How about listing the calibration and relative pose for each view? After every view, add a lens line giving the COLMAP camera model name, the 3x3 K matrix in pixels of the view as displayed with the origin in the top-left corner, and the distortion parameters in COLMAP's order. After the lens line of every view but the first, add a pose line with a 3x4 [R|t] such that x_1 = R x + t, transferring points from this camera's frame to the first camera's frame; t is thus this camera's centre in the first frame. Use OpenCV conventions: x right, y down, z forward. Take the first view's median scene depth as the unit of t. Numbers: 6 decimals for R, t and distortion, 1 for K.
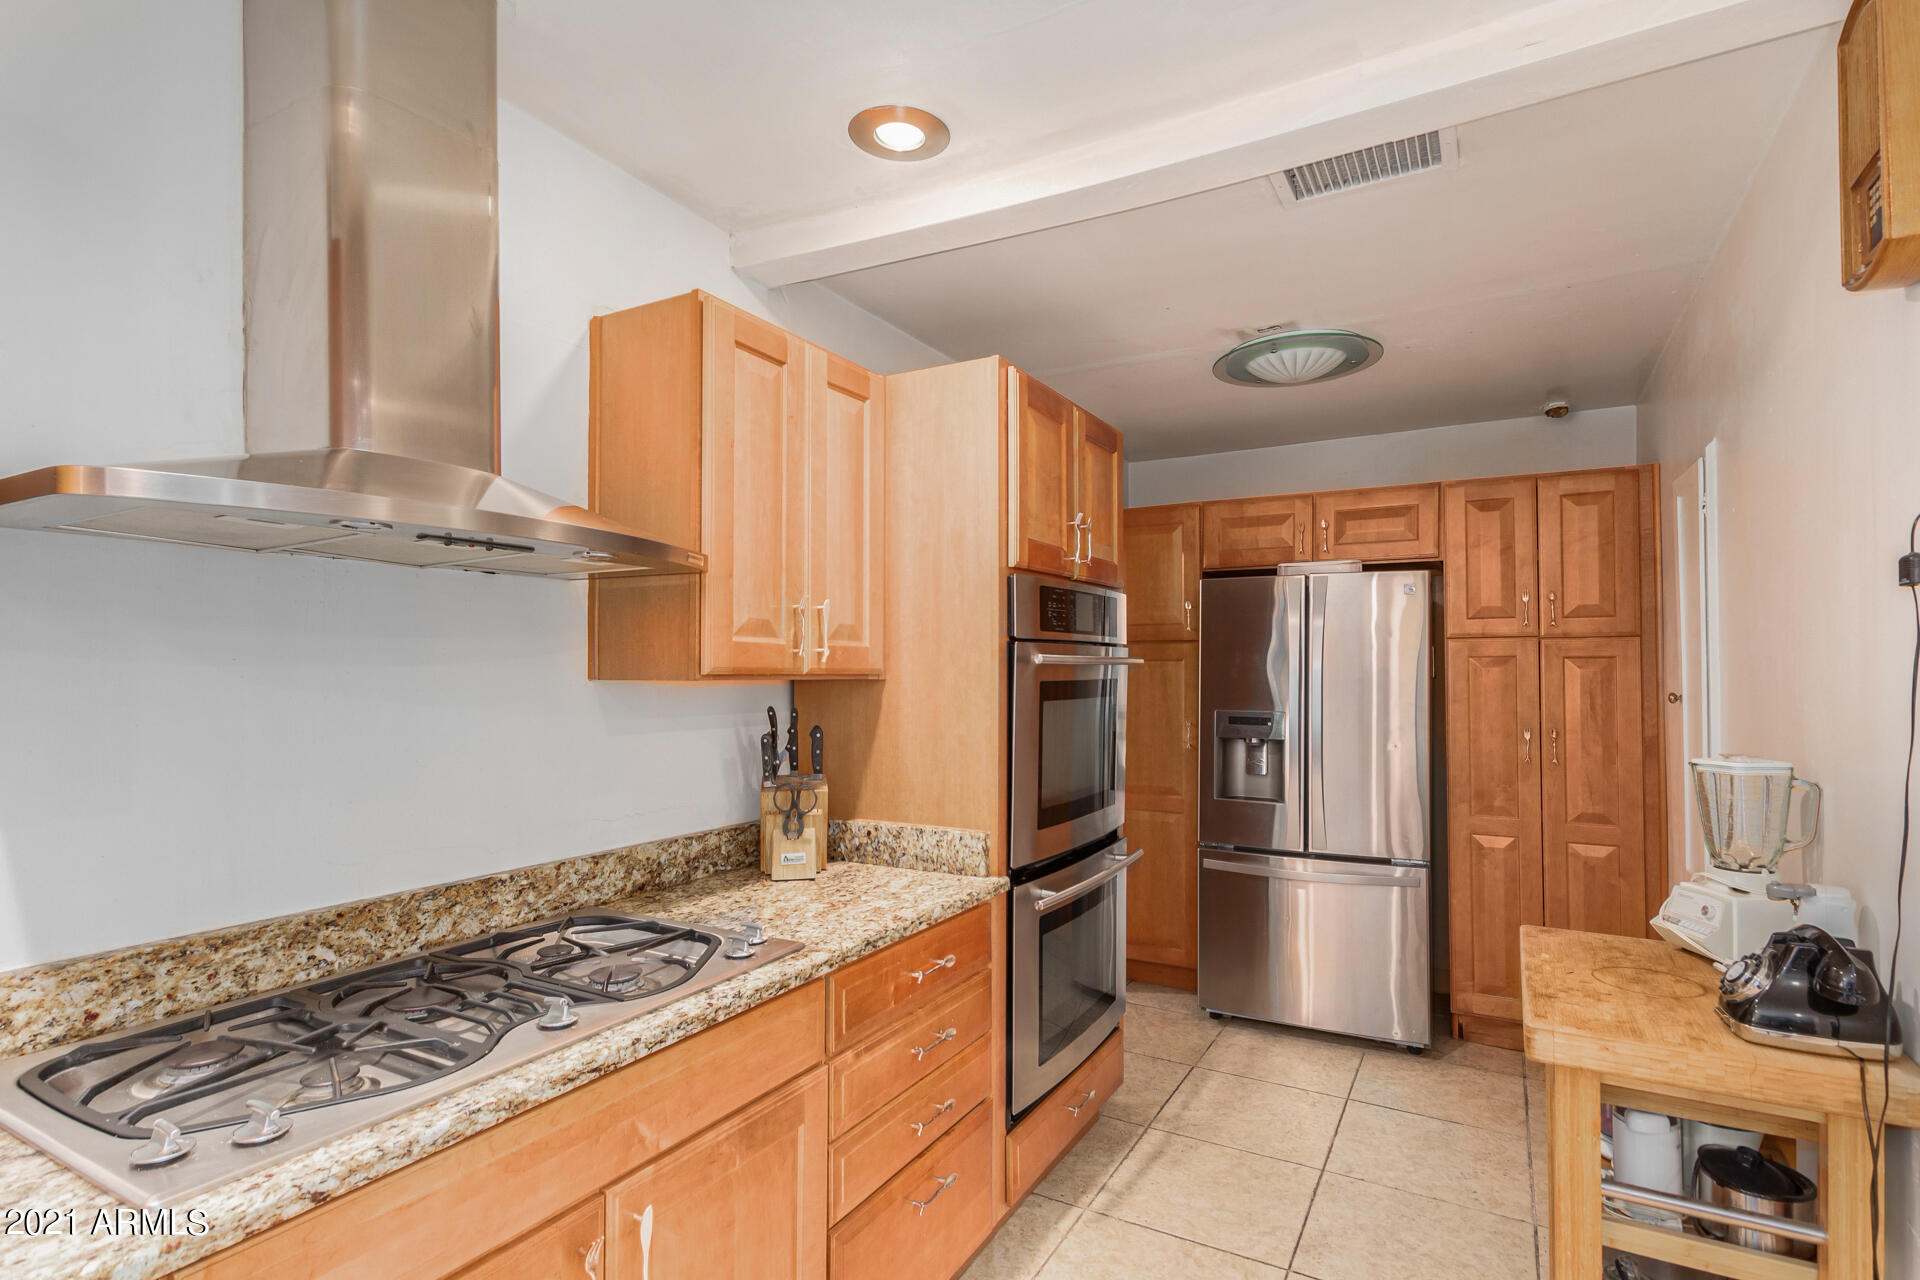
lens RADIAL K [[947.0, 0, 939.7], [0, 947.0, 660.6], [0, 0, 1]] dist [0.016039, -0.004195]
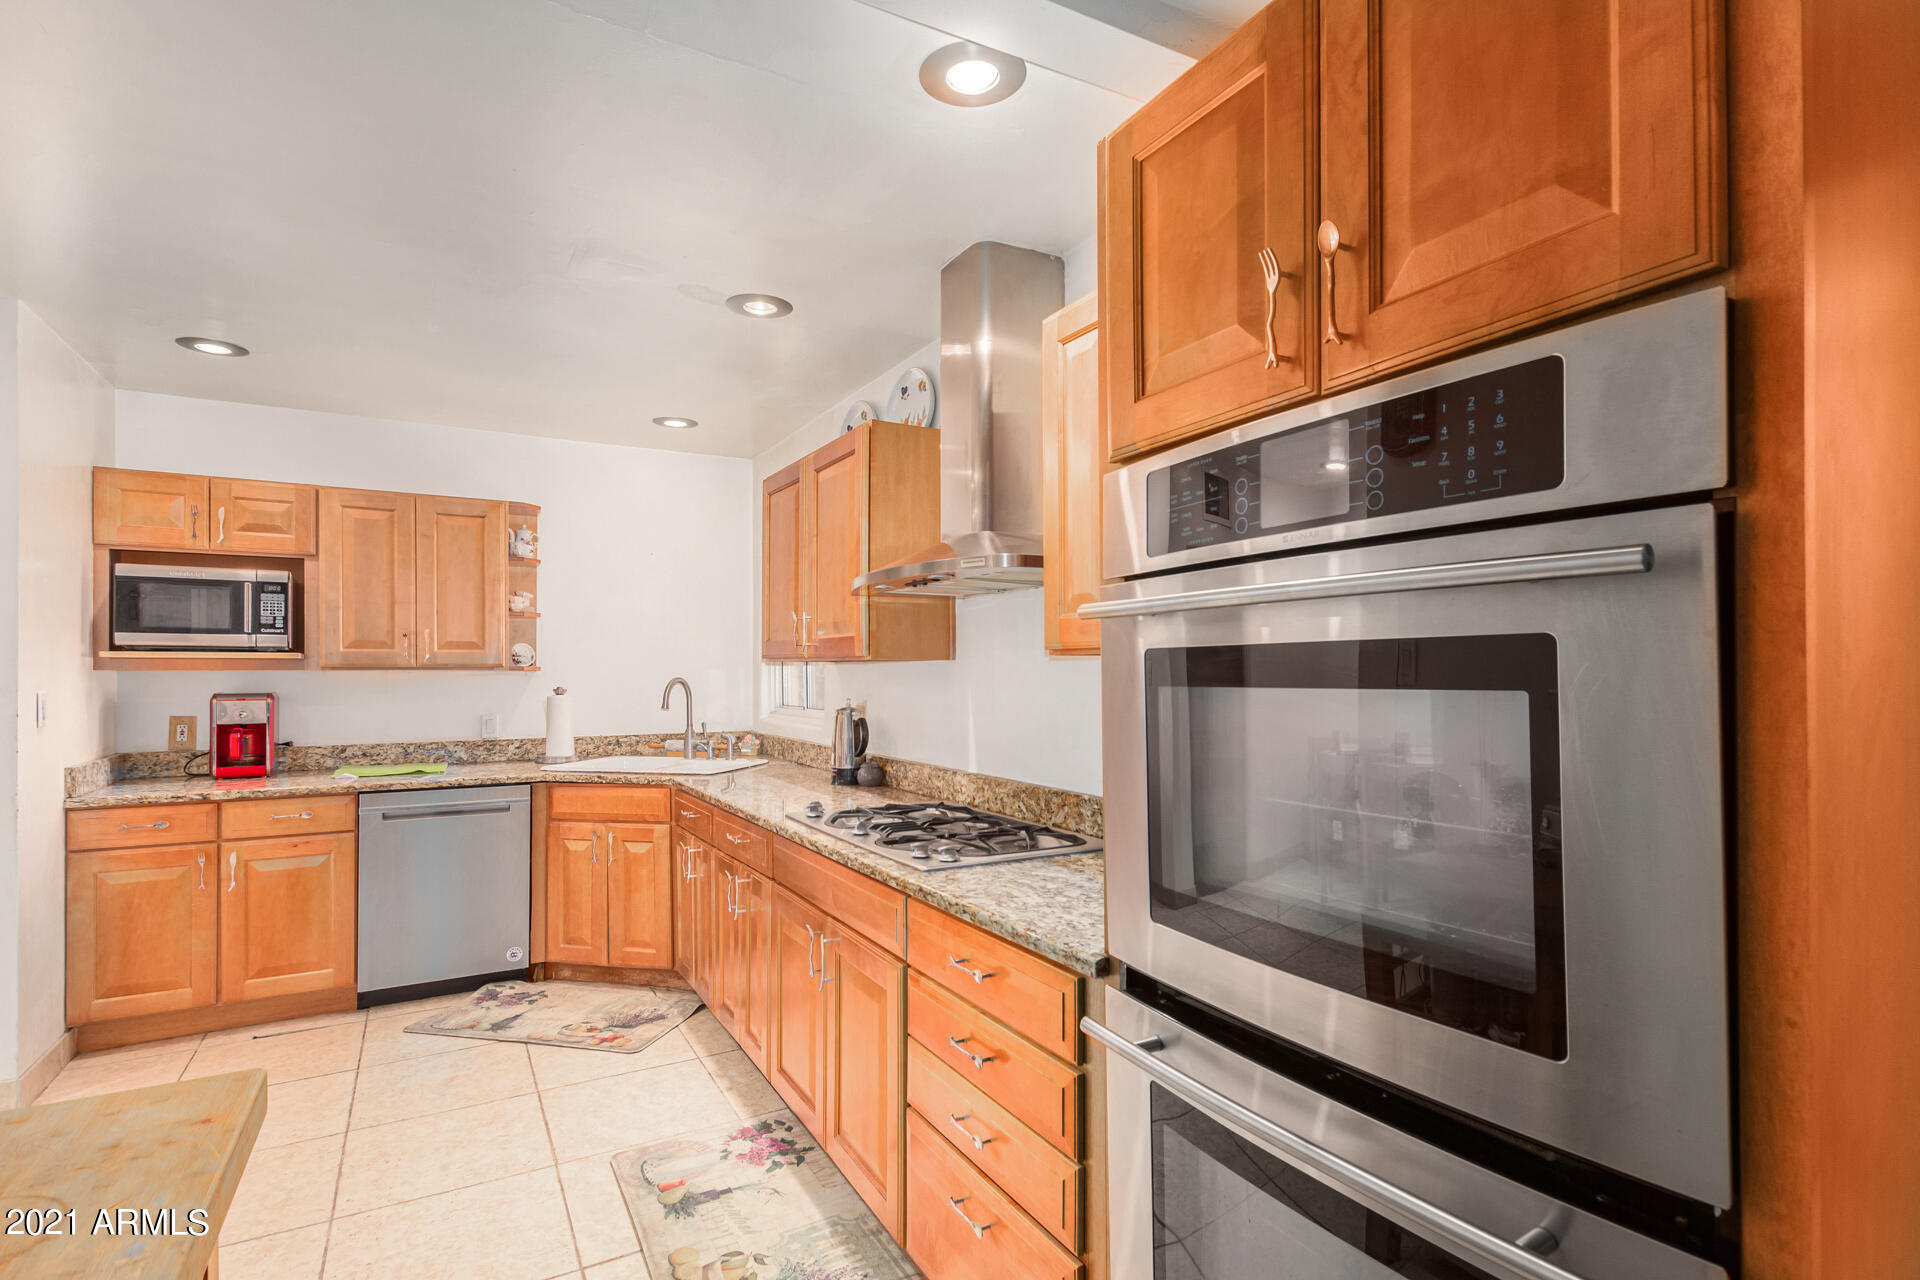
lens RADIAL K [[947.0, 0, 977.3], [0, 947.0, 660.1], [0, 0, 1]] dist [0.016039, -0.004195]
pose [[-0.498138, -0.008770, -0.867053, 0.737683], [0.012272, 0.999777, -0.017163, 0.042421], [0.867011, -0.019190, -0.497920, 1.389835]]
